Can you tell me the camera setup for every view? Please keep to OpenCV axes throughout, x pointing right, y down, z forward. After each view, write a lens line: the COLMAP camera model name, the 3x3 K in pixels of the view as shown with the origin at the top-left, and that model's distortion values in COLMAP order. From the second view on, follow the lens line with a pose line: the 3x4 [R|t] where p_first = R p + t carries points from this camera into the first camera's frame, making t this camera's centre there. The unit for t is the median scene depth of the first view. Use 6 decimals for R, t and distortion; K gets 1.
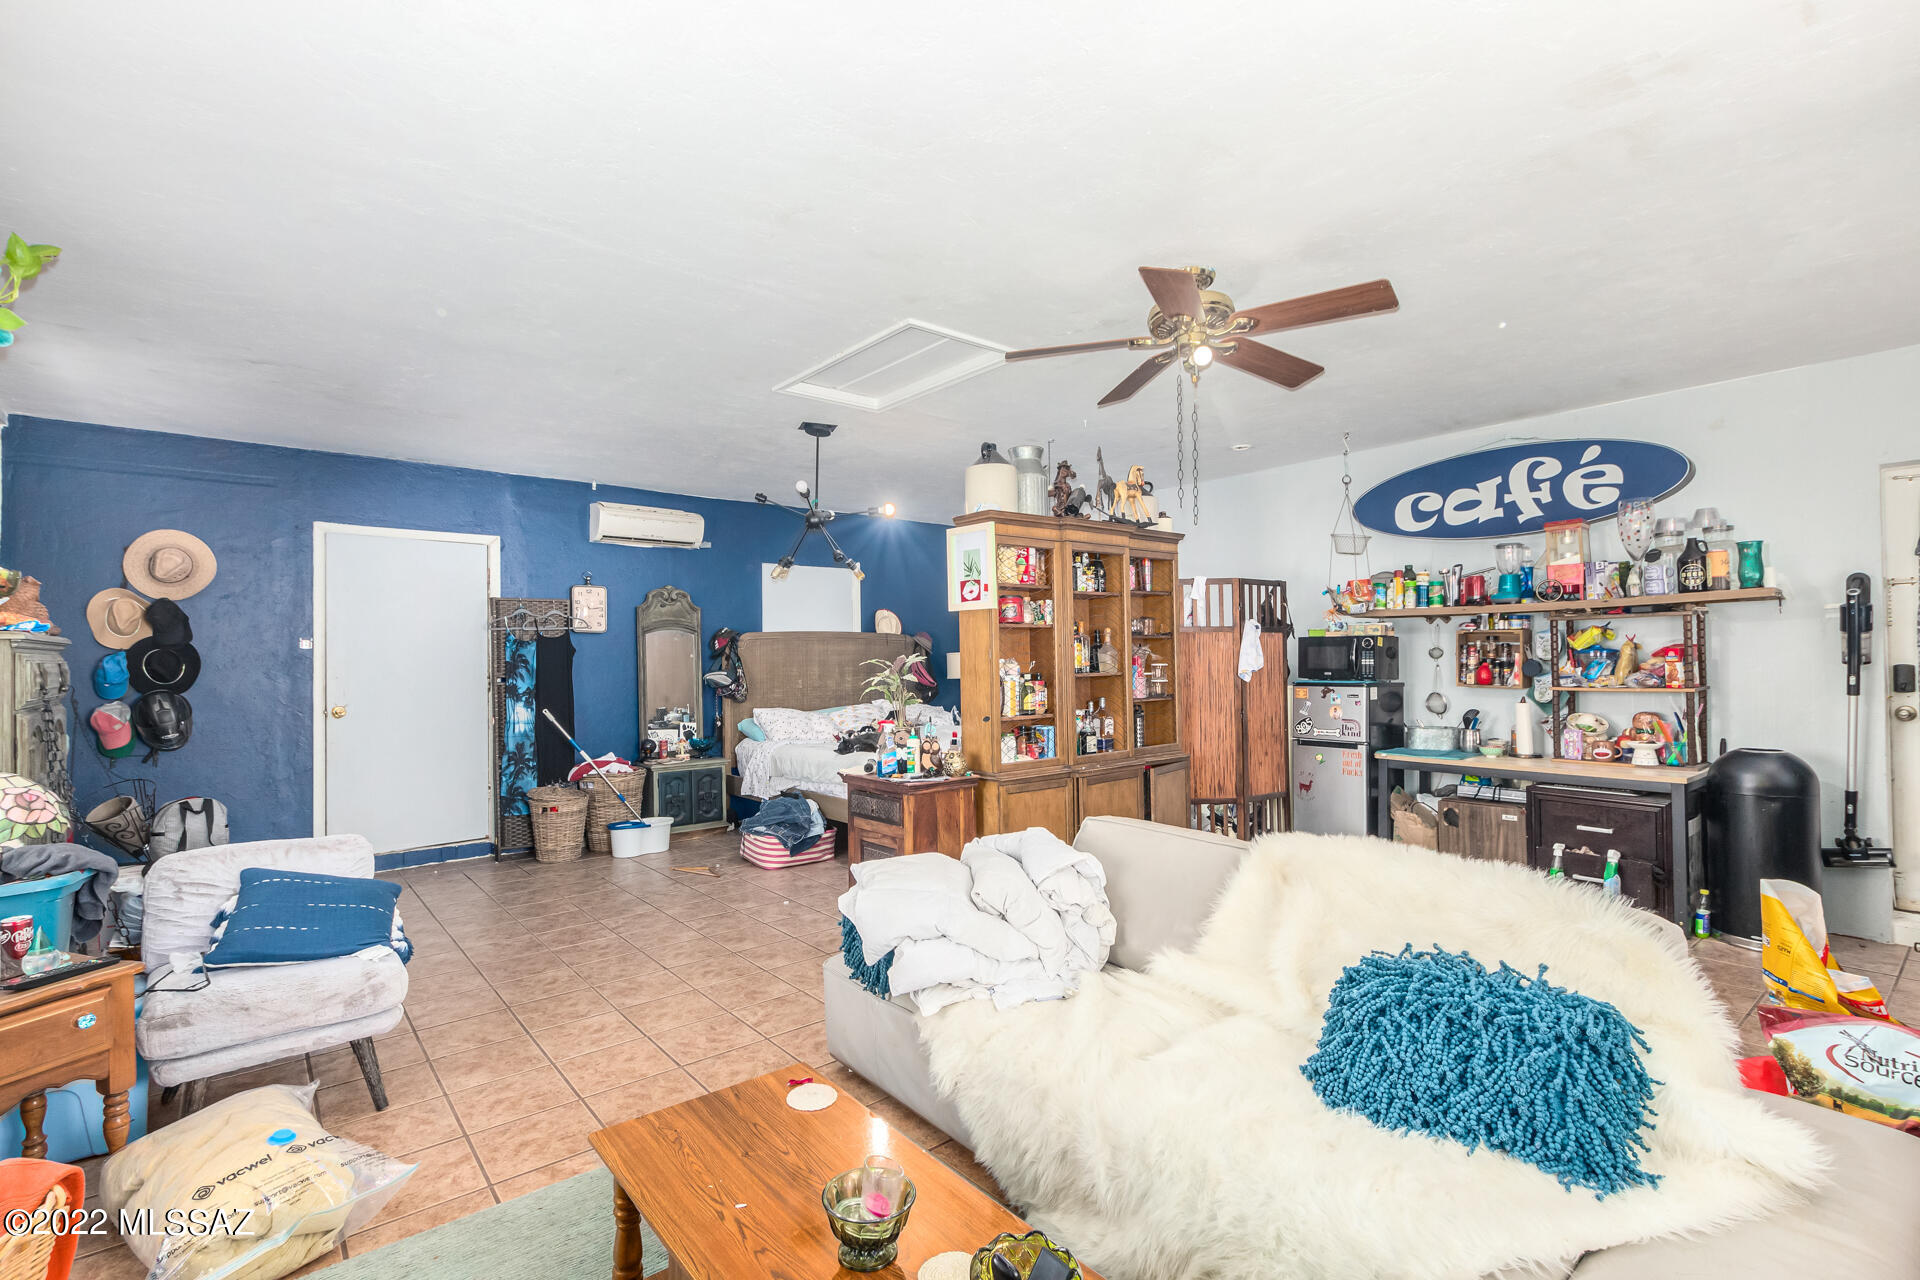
lens RADIAL K [[890.4, 0, 960.1], [0, 890.4, 647.7], [0, 0, 1]] dist [0.000009, -0.000007]
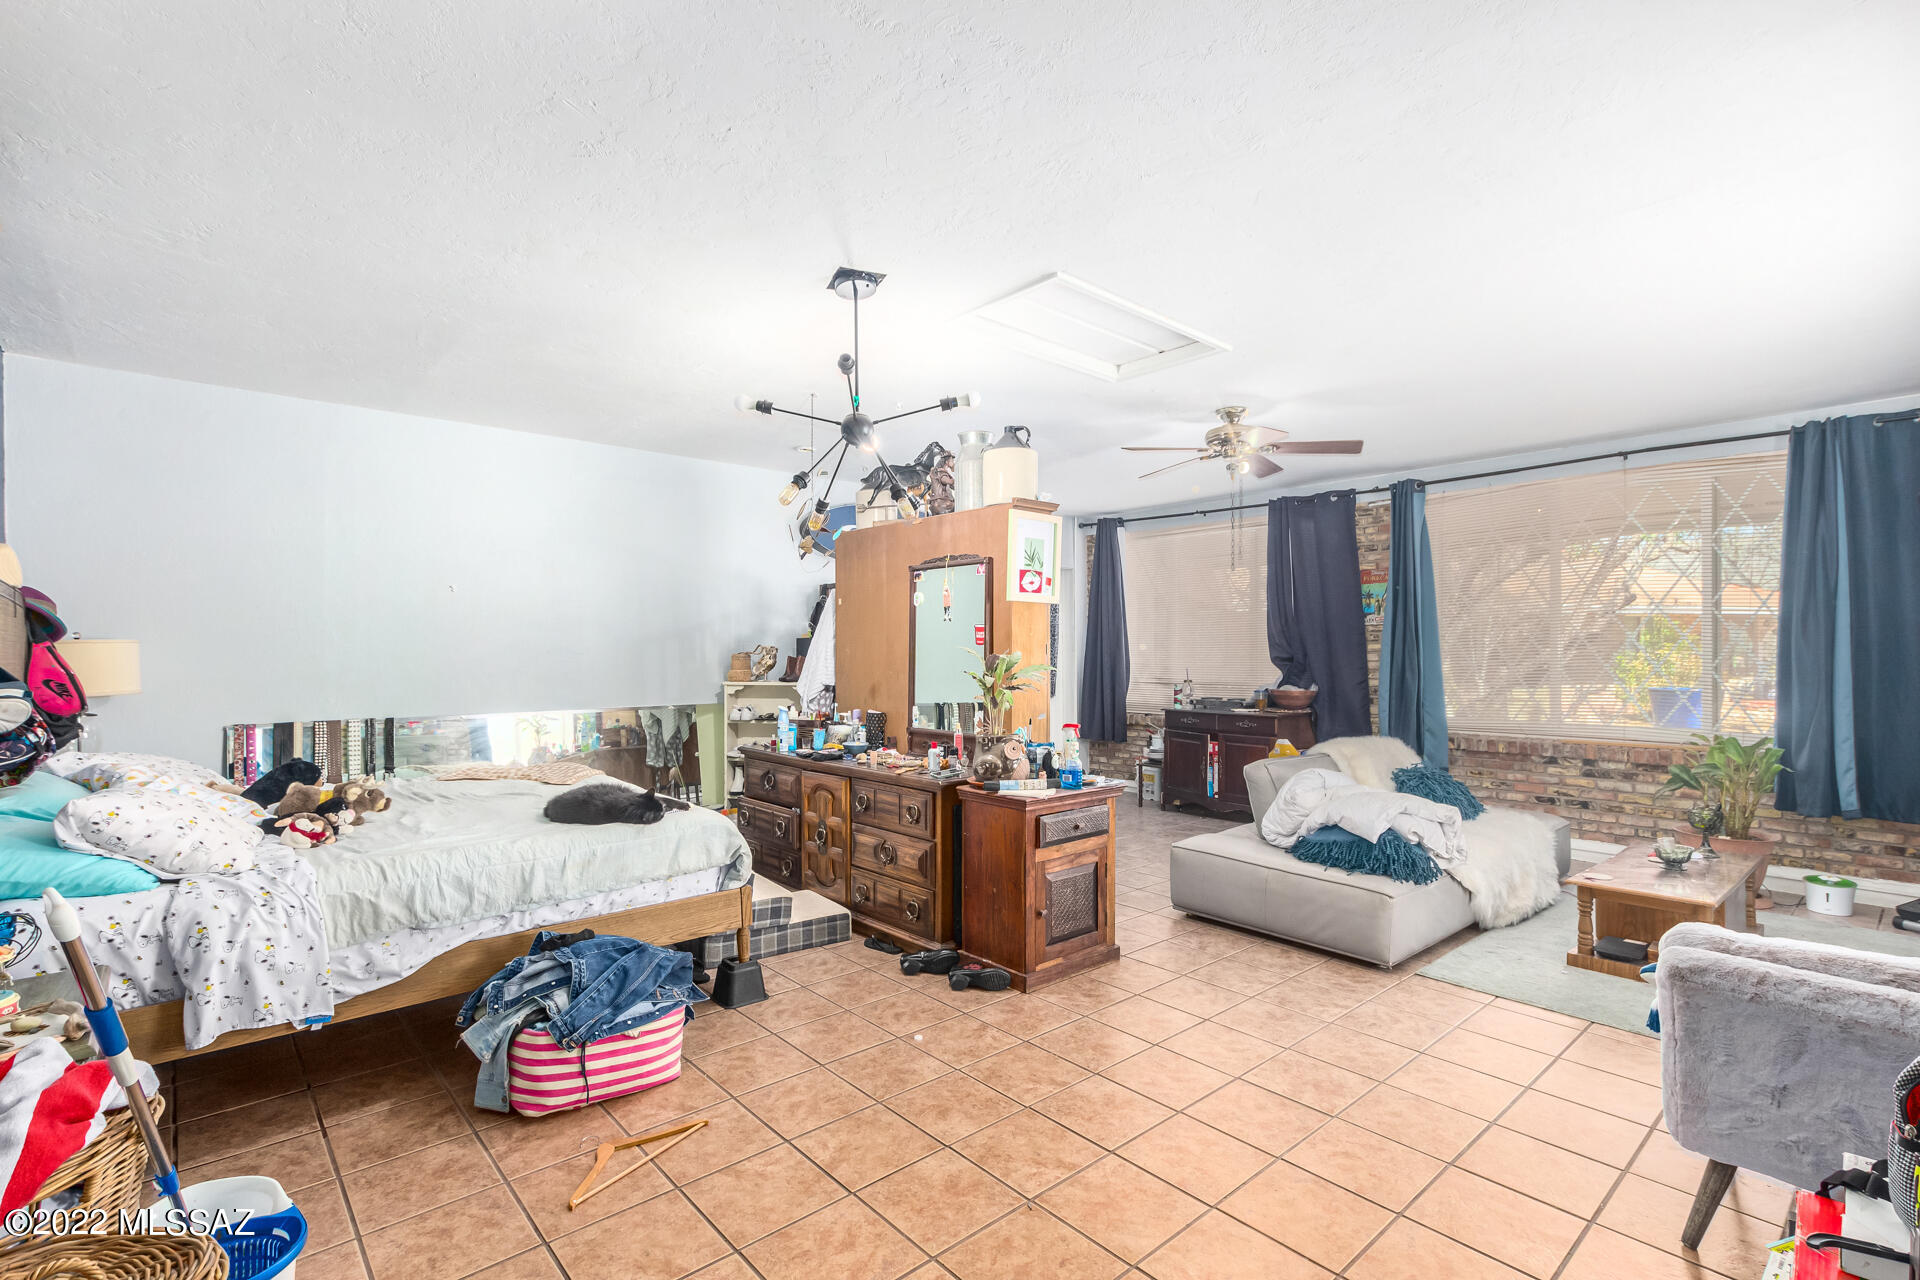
lens RADIAL K [[890.4, 0, 959.7], [0, 890.4, 645.2], [0, 0, 1]] dist [0.000009, -0.000007]
pose [[-0.033991, 0.010837, 0.999363, -0.937085], [-0.008370, 0.999903, -0.011127, 0.014784], [-0.999387, -0.008743, -0.033897, 1.115985]]
